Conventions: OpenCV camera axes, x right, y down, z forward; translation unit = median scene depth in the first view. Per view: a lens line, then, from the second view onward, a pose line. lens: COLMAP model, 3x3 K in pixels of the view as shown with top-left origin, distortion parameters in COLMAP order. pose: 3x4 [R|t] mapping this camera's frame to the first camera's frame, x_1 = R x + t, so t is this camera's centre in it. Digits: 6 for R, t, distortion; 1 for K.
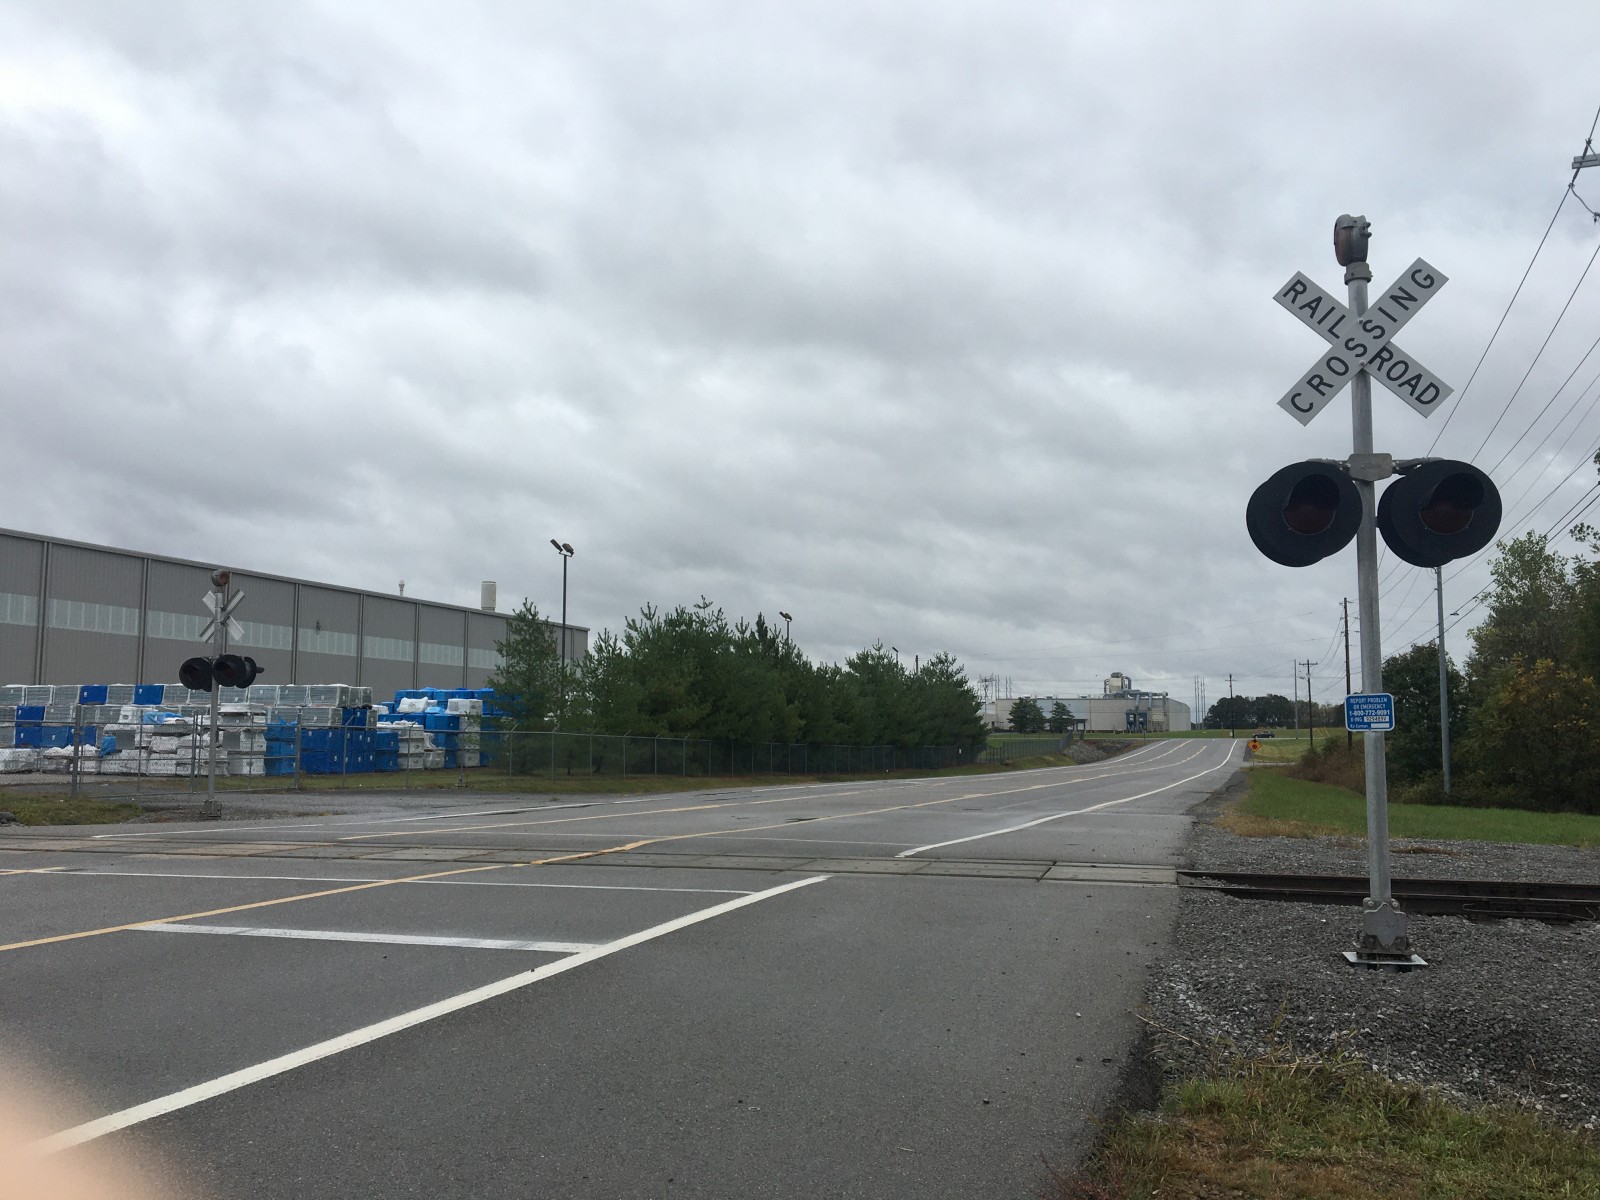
lens RADIAL K [[1330.6, 0, 781.7], [0, 1330.6, 603.8], [0, 0, 1]] dist [0.075519, -0.109434]
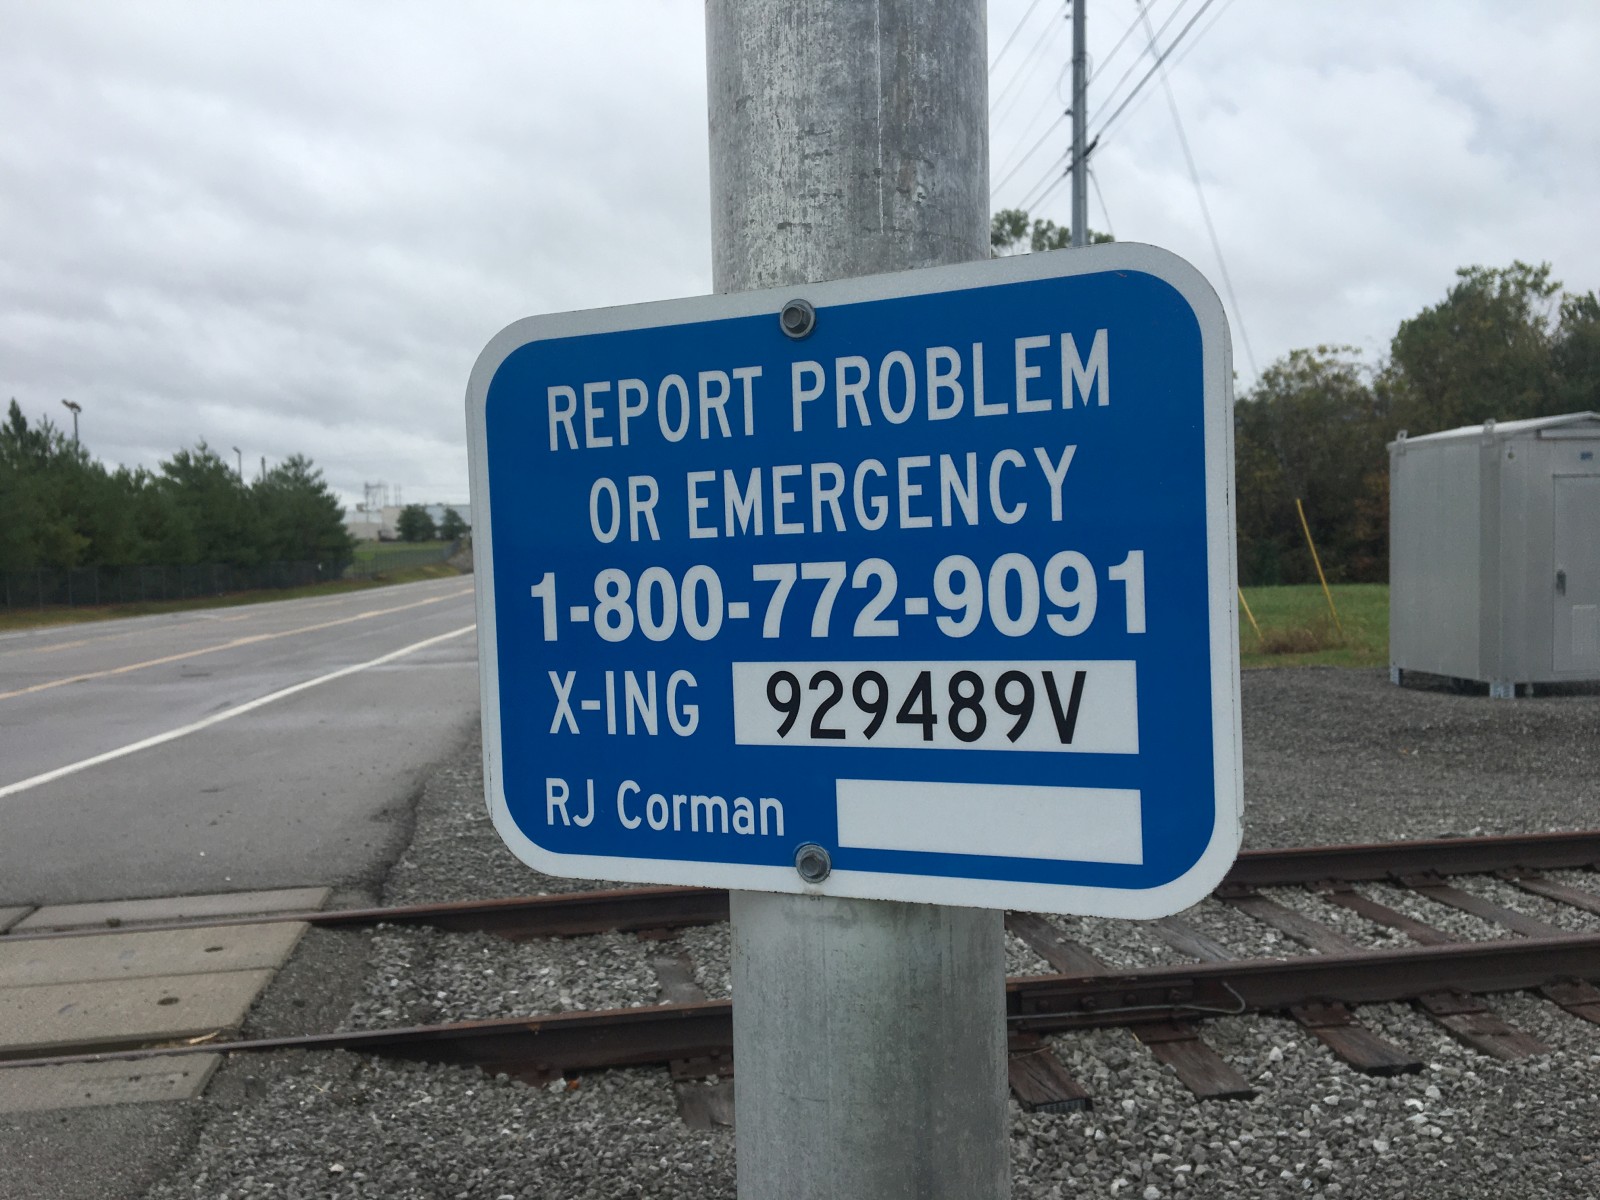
lens RADIAL K [[1330.6, 0, 774.6], [0, 1330.6, 611.4], [0, 0, 1]] dist [0.075519, -0.109434]
pose [[0.906004, -0.052610, 0.419986, 0.131591], [-0.011013, 0.988979, 0.147643, 0.023226], [-0.423125, -0.138391, 0.895440, 0.303864]]
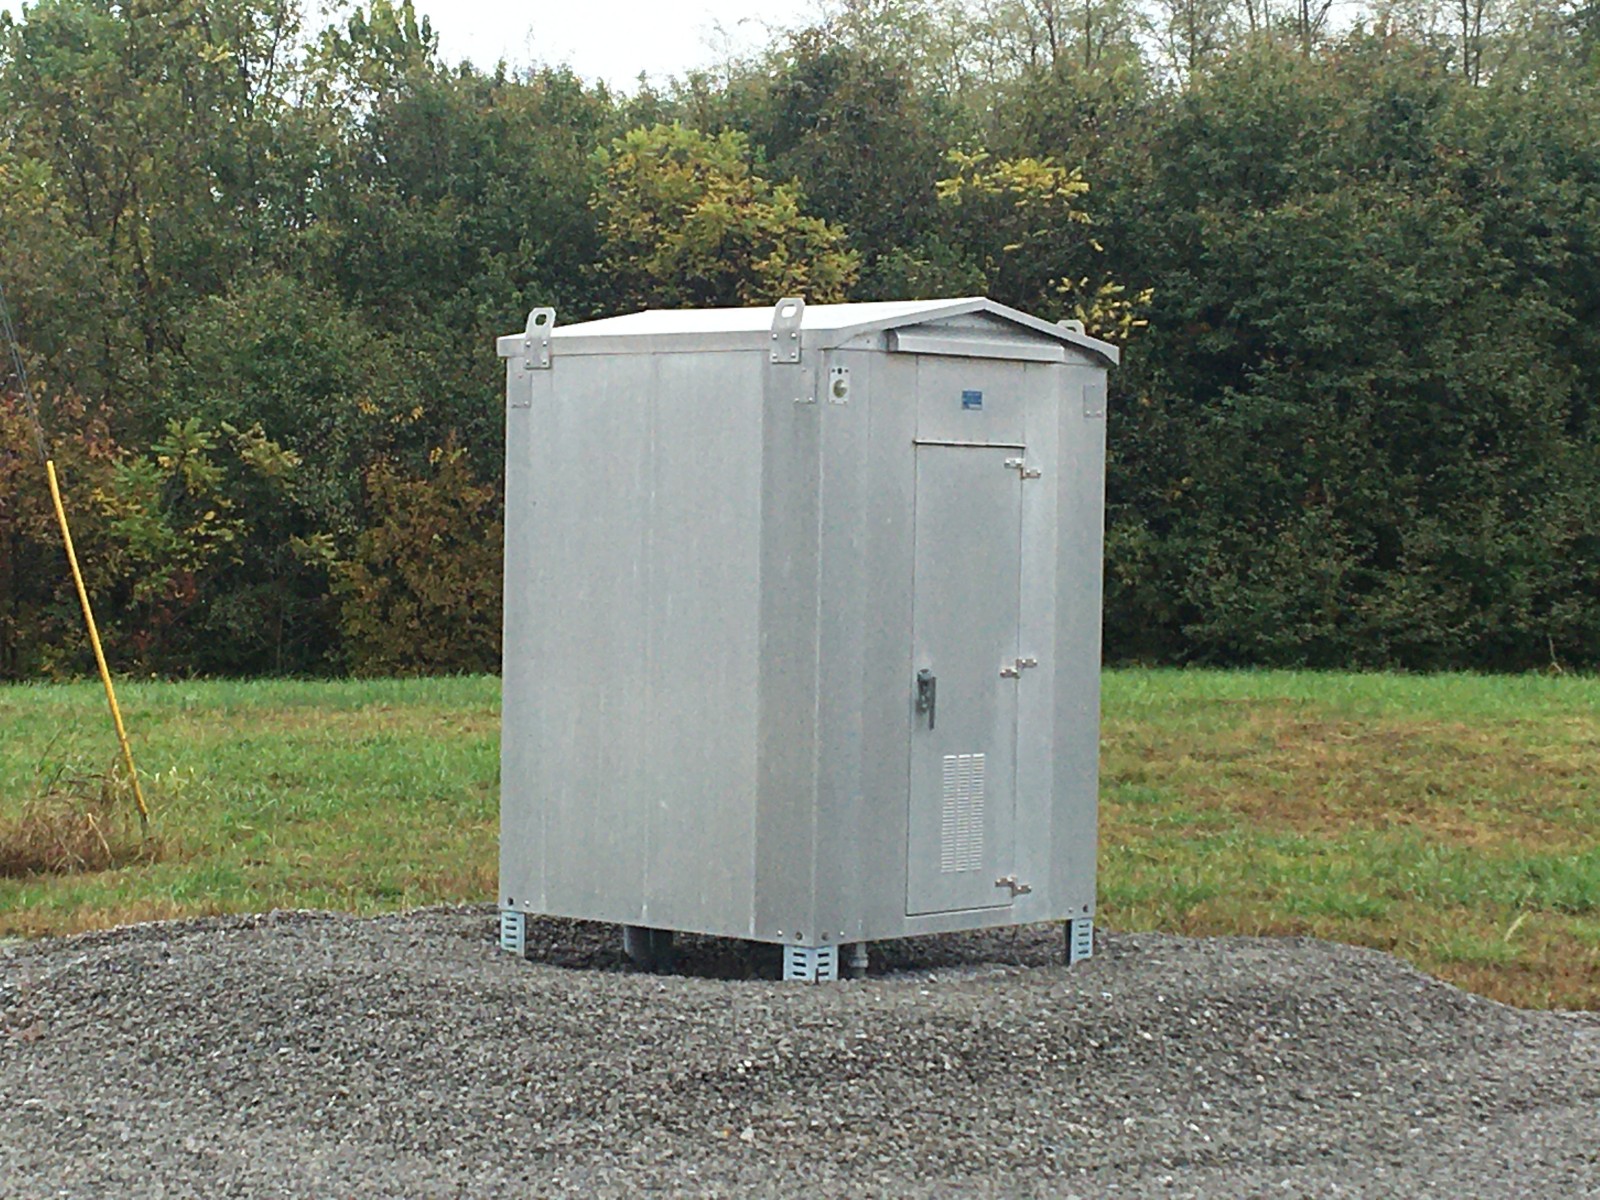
lens RADIAL K [[3678.2, 0, 792.9], [0, 3678.2, 602.3], [0, 0, 1]] dist [0.124511, 0.000000]
pose [[0.454872, -0.018734, 0.890360, 0.088201], [-0.097191, 0.992763, 0.070542, 0.030231], [-0.885237, -0.118622, 0.449759, 0.394270]]
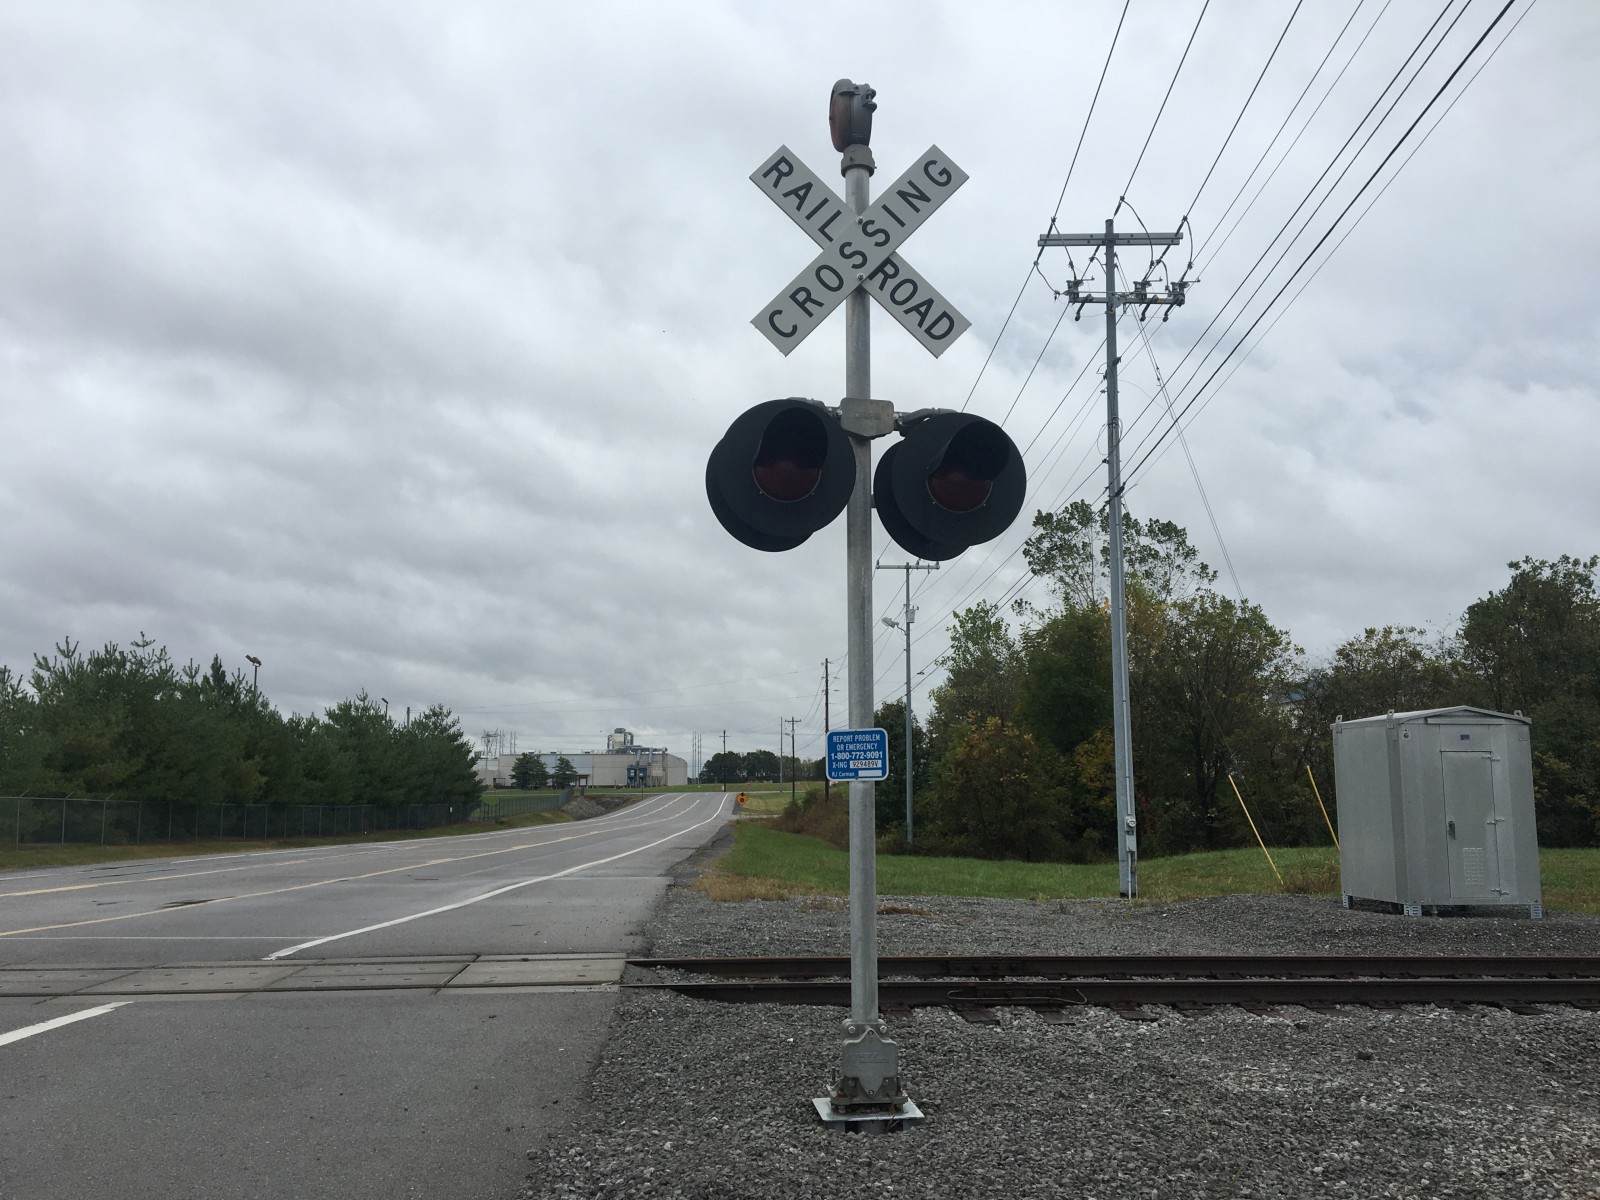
lens RADIAL K [[1330.6, 0, 779.0], [0, 1330.6, 617.3], [0, 0, 1]] dist [0.075519, -0.109434]
pose [[0.935030, 0.040272, 0.352274, 0.045651], [-0.029125, 0.998895, -0.036887, 0.010979], [-0.353370, 0.024230, 0.935170, 0.109952]]
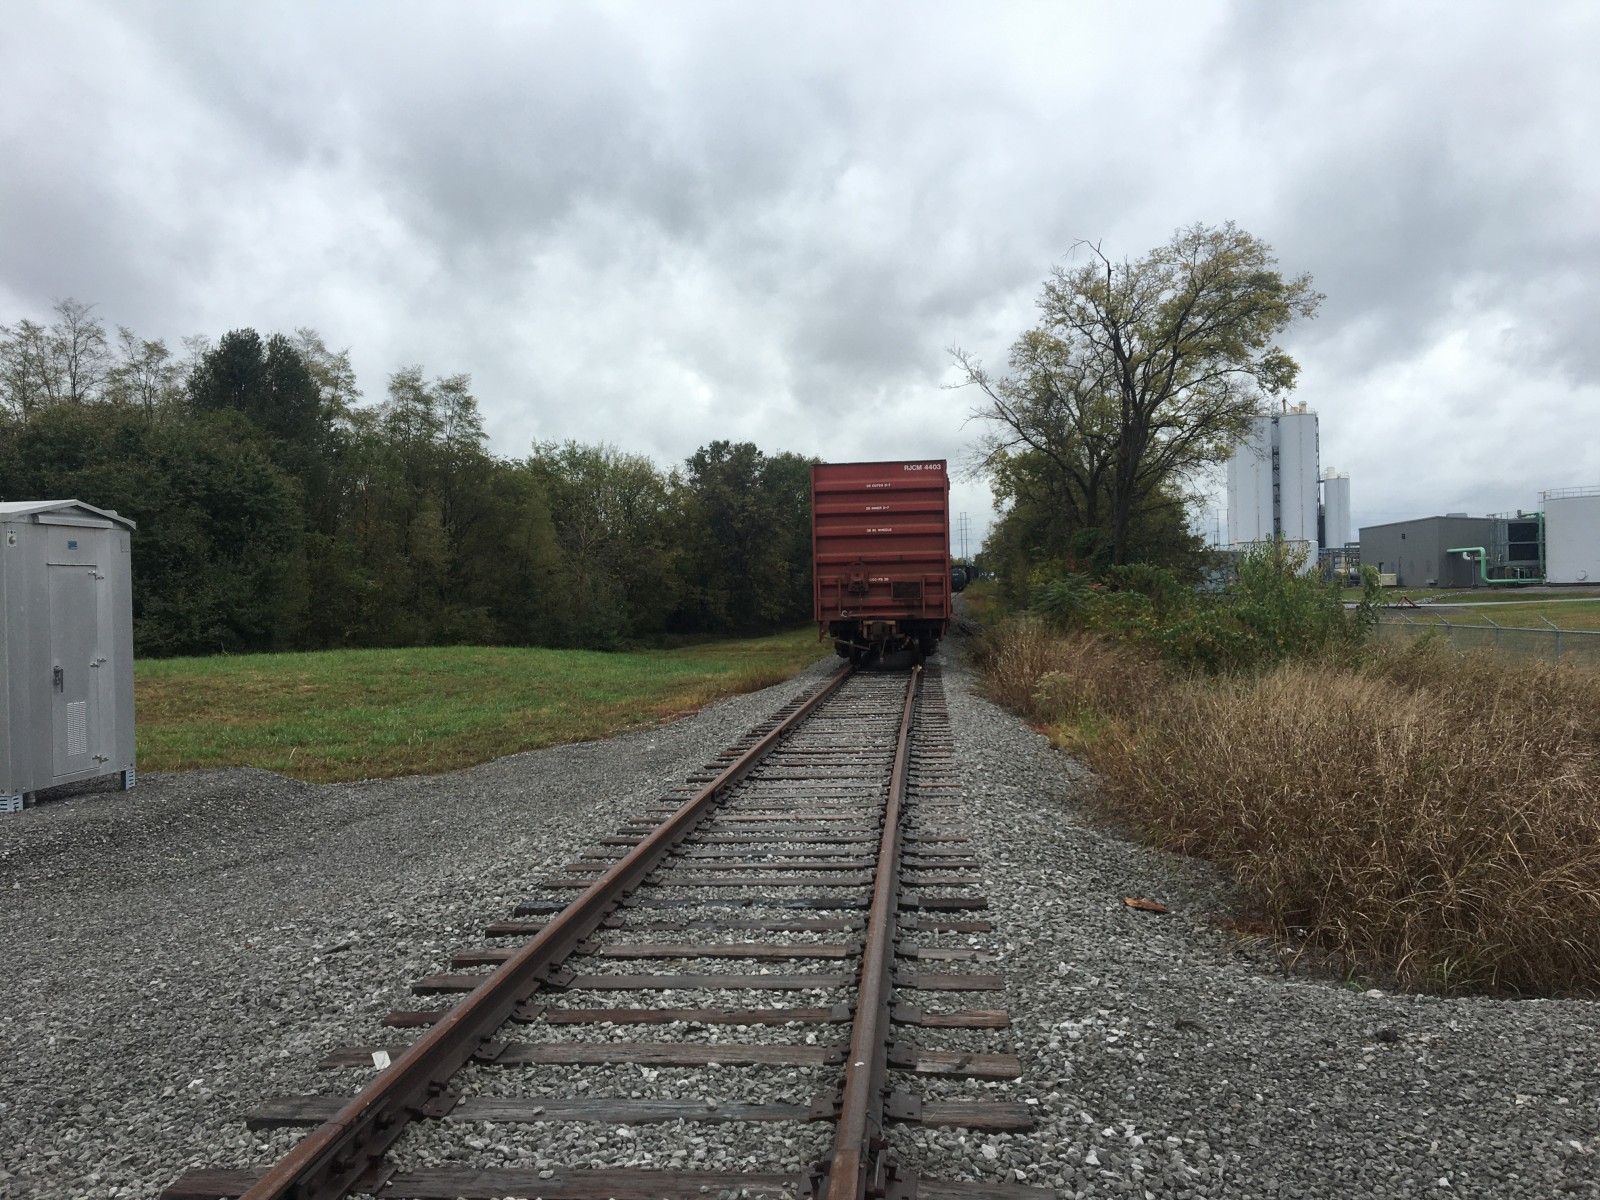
lens RADIAL K [[1330.6, 0, 783.3], [0, 1330.6, 611.7], [0, 0, 1]] dist [0.075519, -0.109434]
pose [[-0.151951, -0.019695, 0.988192, 0.107390], [-0.073503, 0.997258, 0.008573, 0.037810], [-0.985651, -0.071333, -0.152982, 0.457715]]
